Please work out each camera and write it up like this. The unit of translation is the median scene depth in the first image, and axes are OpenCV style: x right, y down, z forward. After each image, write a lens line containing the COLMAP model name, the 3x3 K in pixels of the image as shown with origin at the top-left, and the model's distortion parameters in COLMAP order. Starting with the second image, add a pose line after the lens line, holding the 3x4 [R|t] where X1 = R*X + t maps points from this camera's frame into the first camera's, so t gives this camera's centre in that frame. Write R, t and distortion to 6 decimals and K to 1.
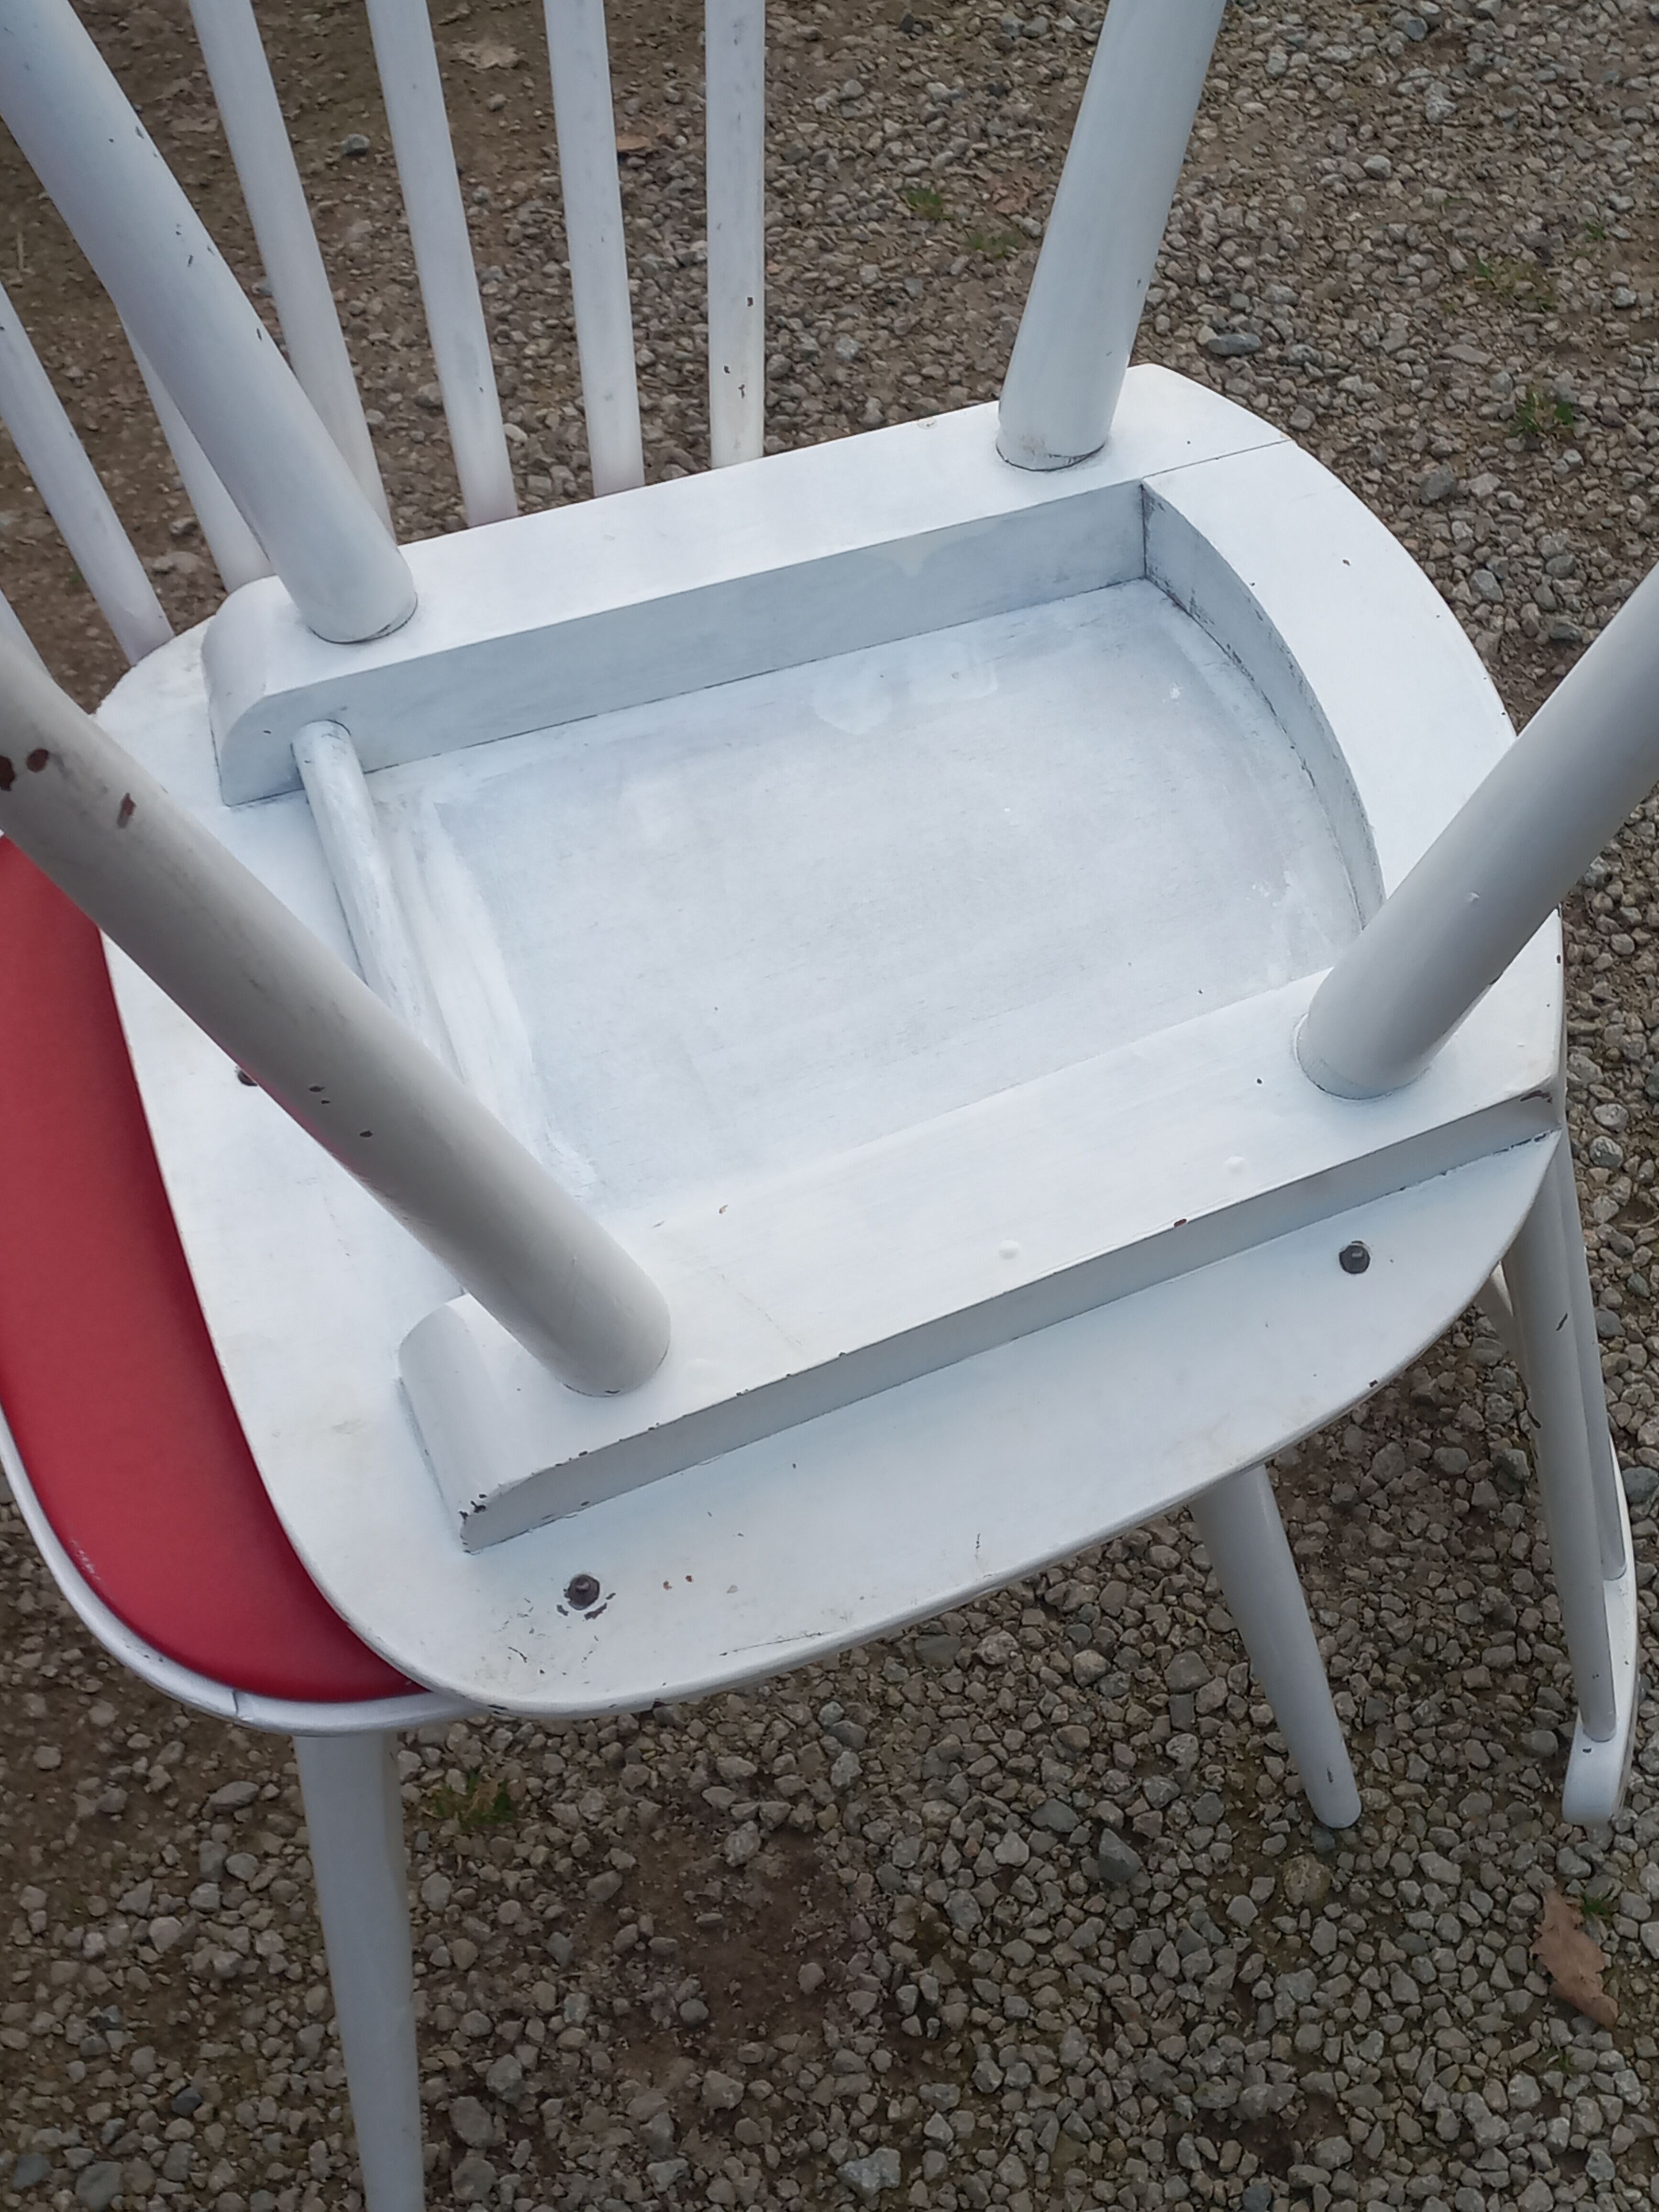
lens RADIAL K [[3165.3, 0, 836.6], [0, 3165.3, 1090.4], [0, 0, 1]] dist [0.077338, 0.000000]
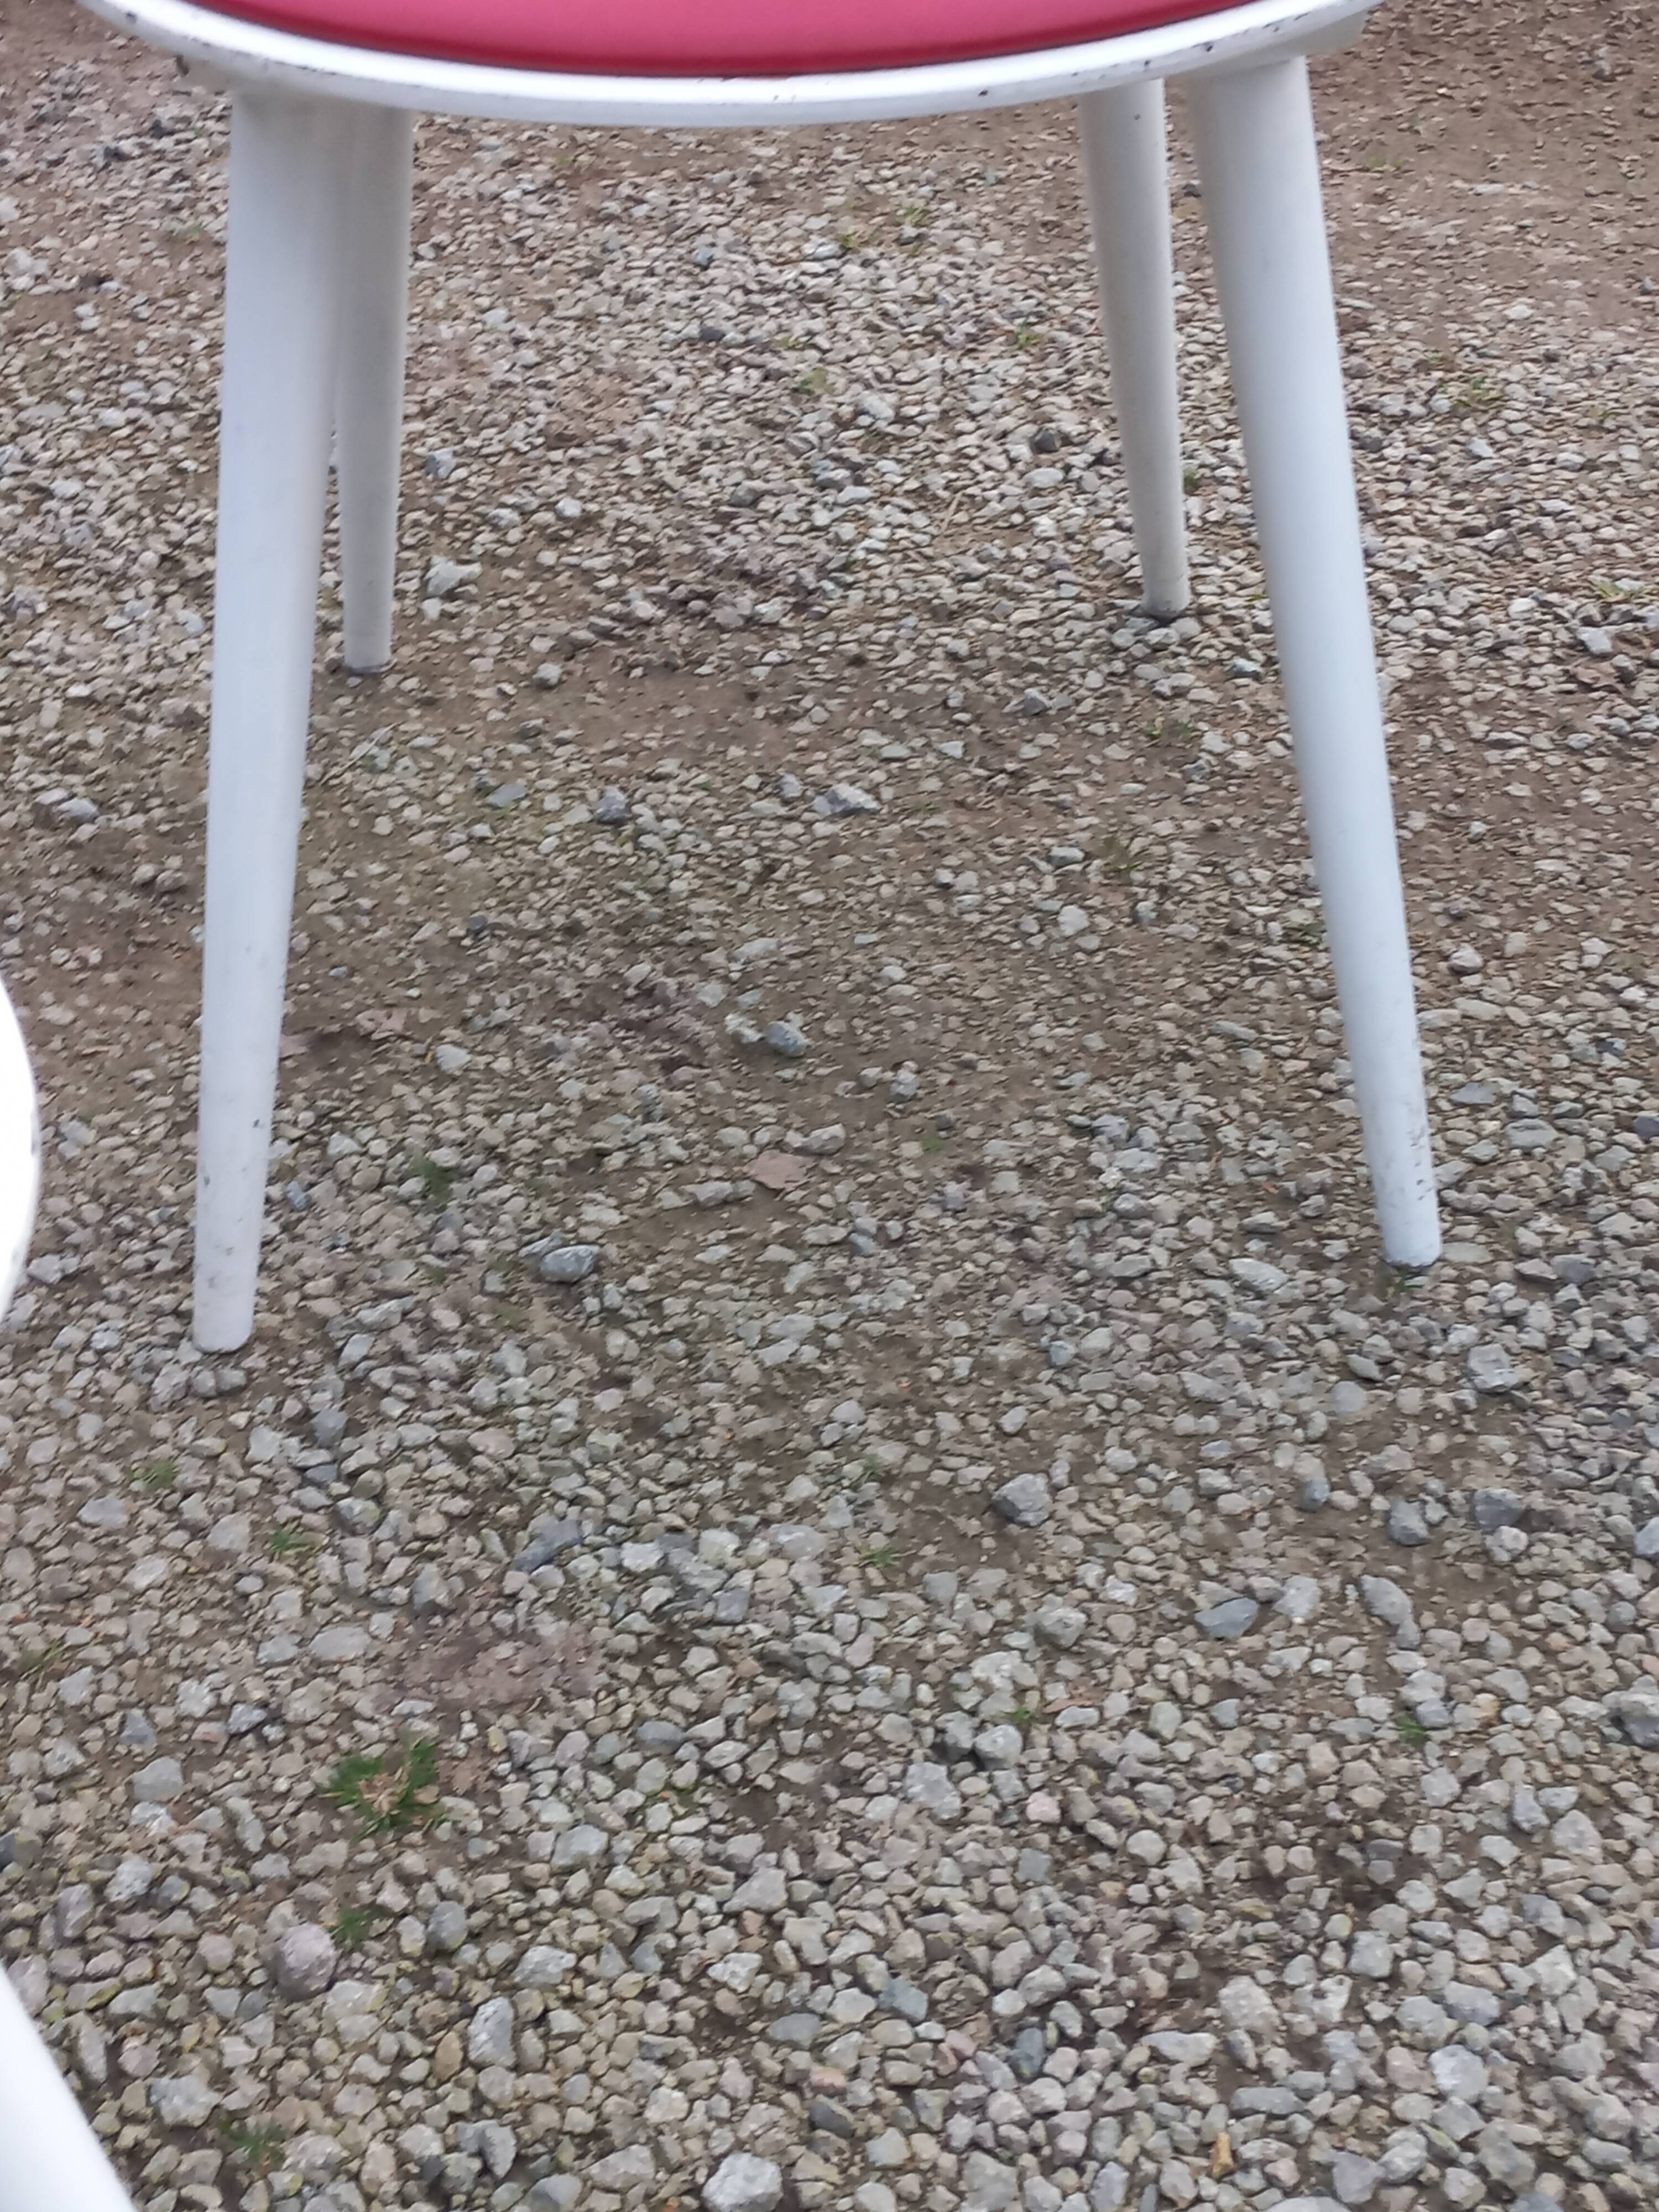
lens RADIAL K [[3141.6, 0, 843.1], [0, 3141.6, 1098.7], [0, 0, 1]] dist [0.083131, 0.000000]
pose [[0.743265, 0.446784, -0.497937, 0.069690], [-0.566352, 0.816400, -0.112857, 0.523666], [0.356093, 0.365891, 0.859838, 0.131076]]
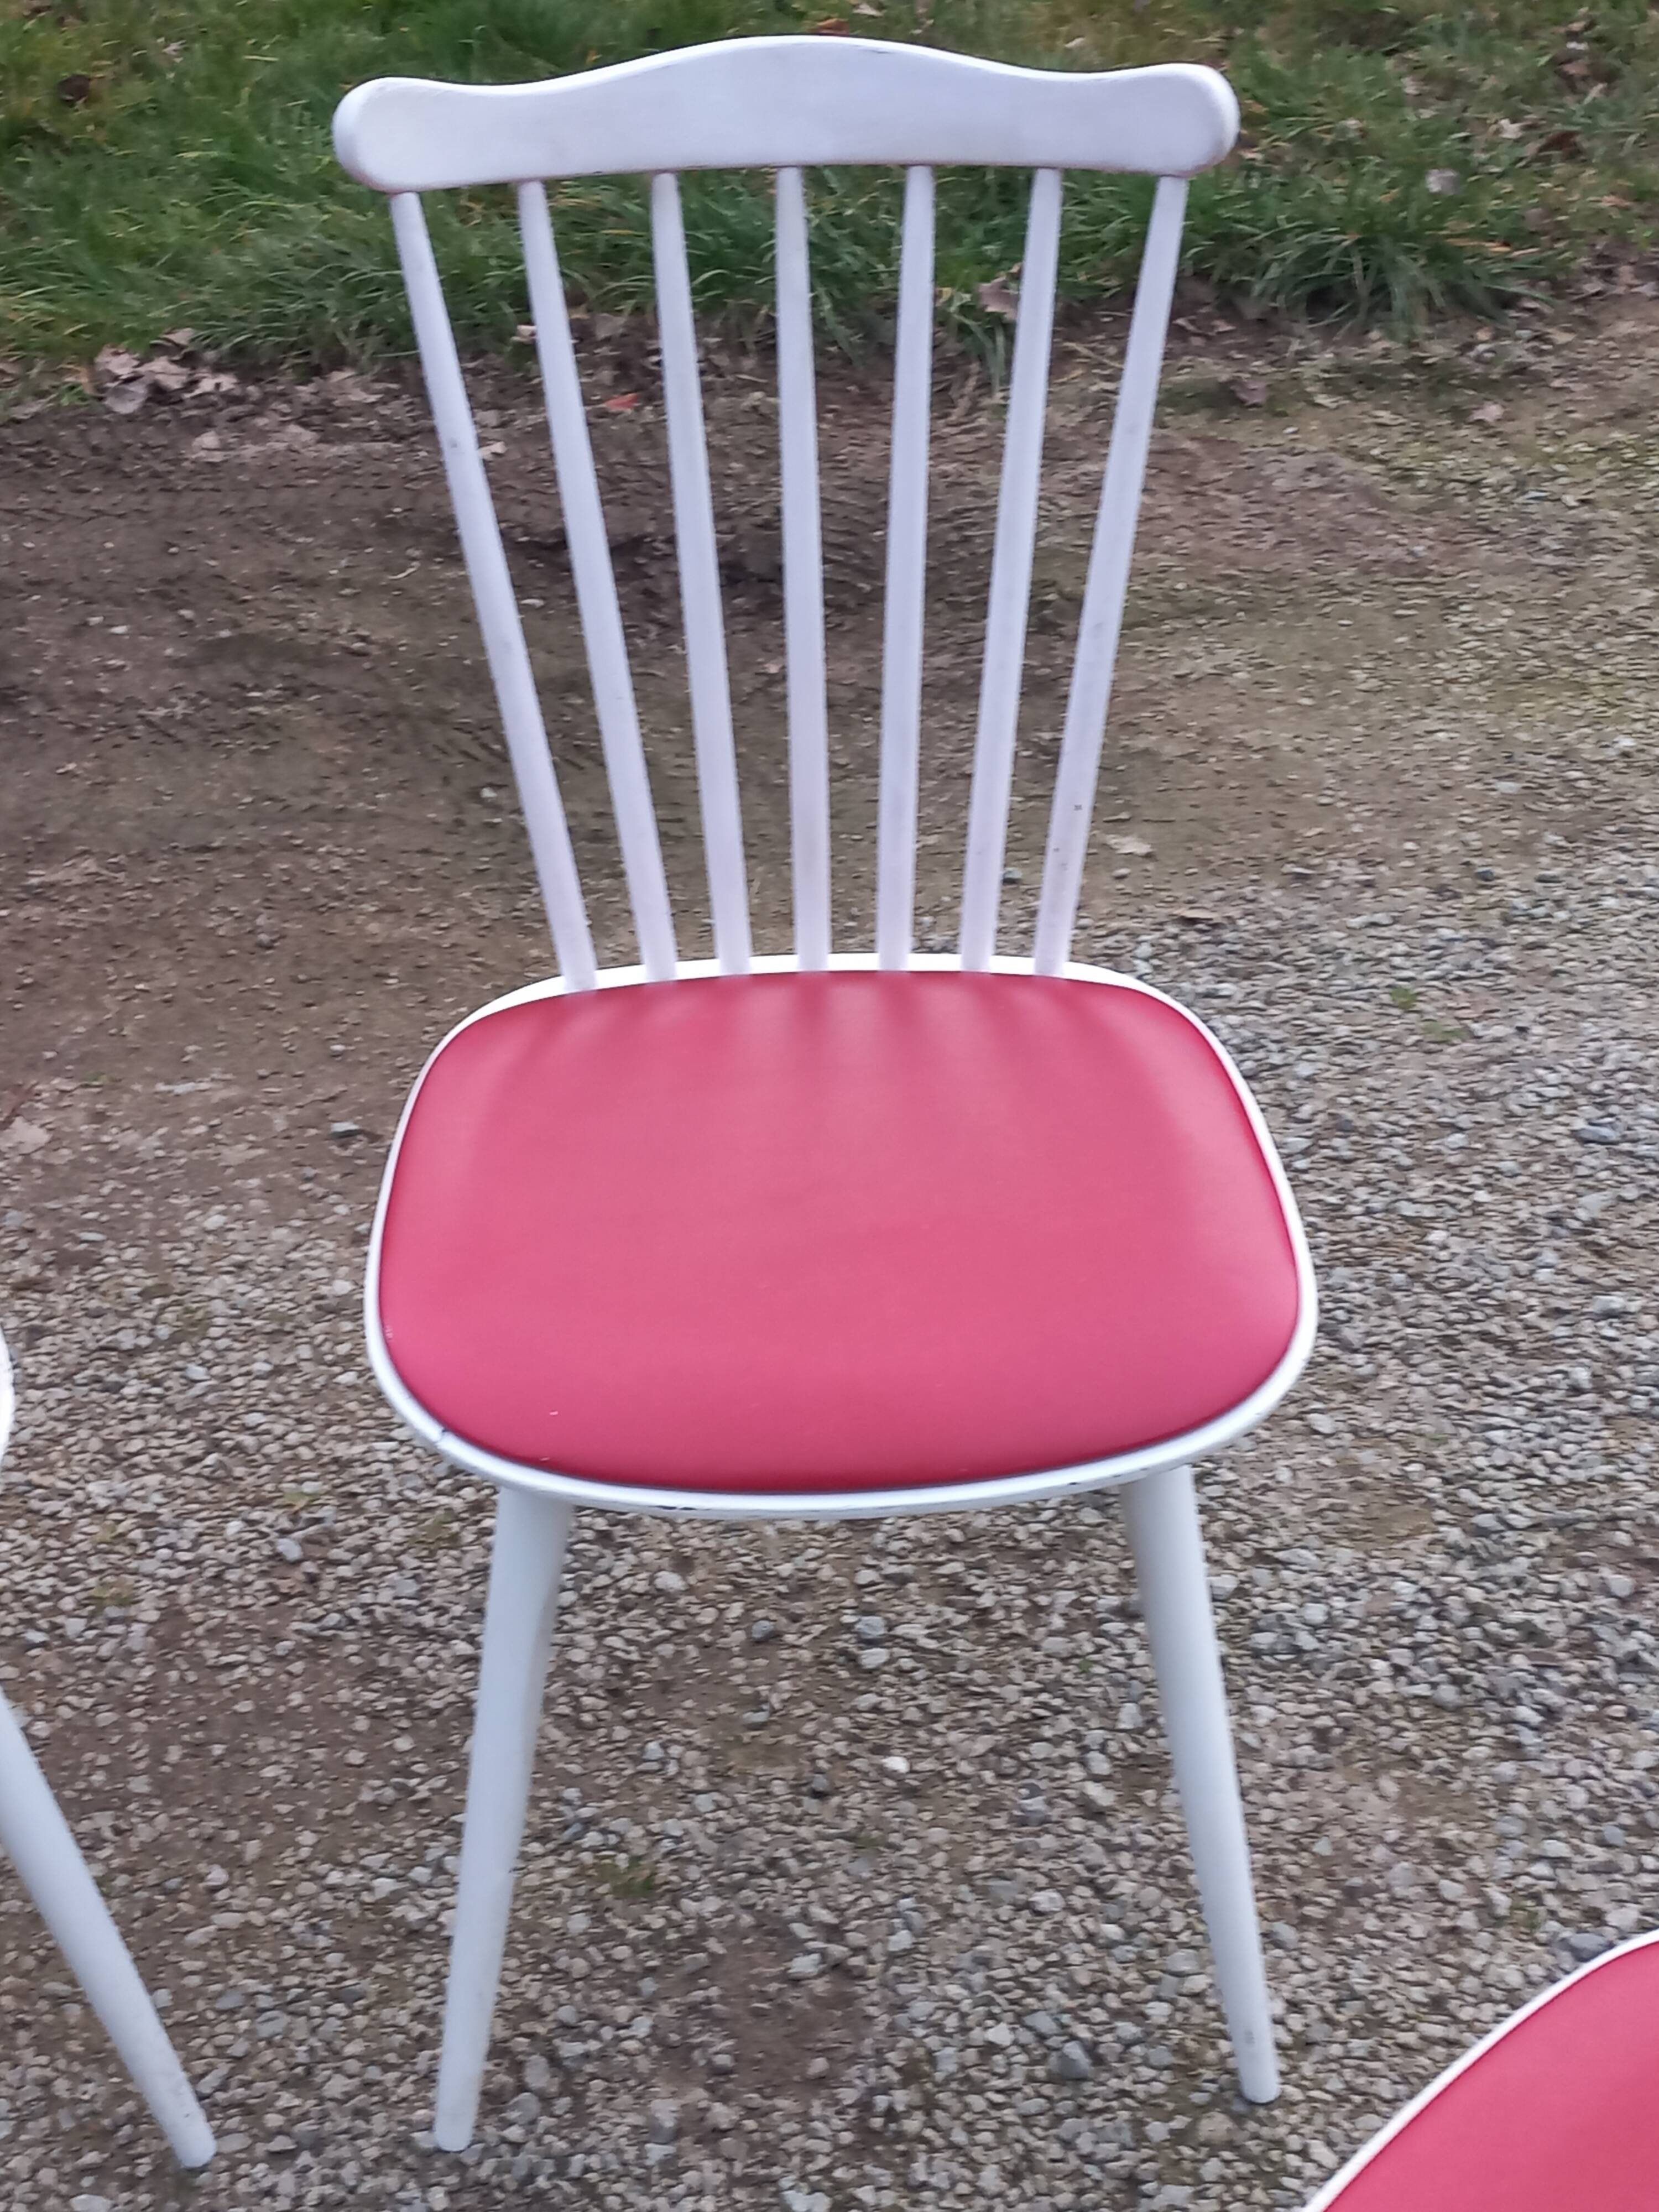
lens RADIAL K [[3141.6, 0, 832.6], [0, 3141.6, 1088.4], [0, 0, 1]] dist [0.083131, 0.000000]
pose [[0.930663, 0.239218, -0.276842, 0.250774], [-0.316715, 0.905565, -0.282211, 0.273316], [0.183189, 0.350323, 0.918540, -0.300120]]
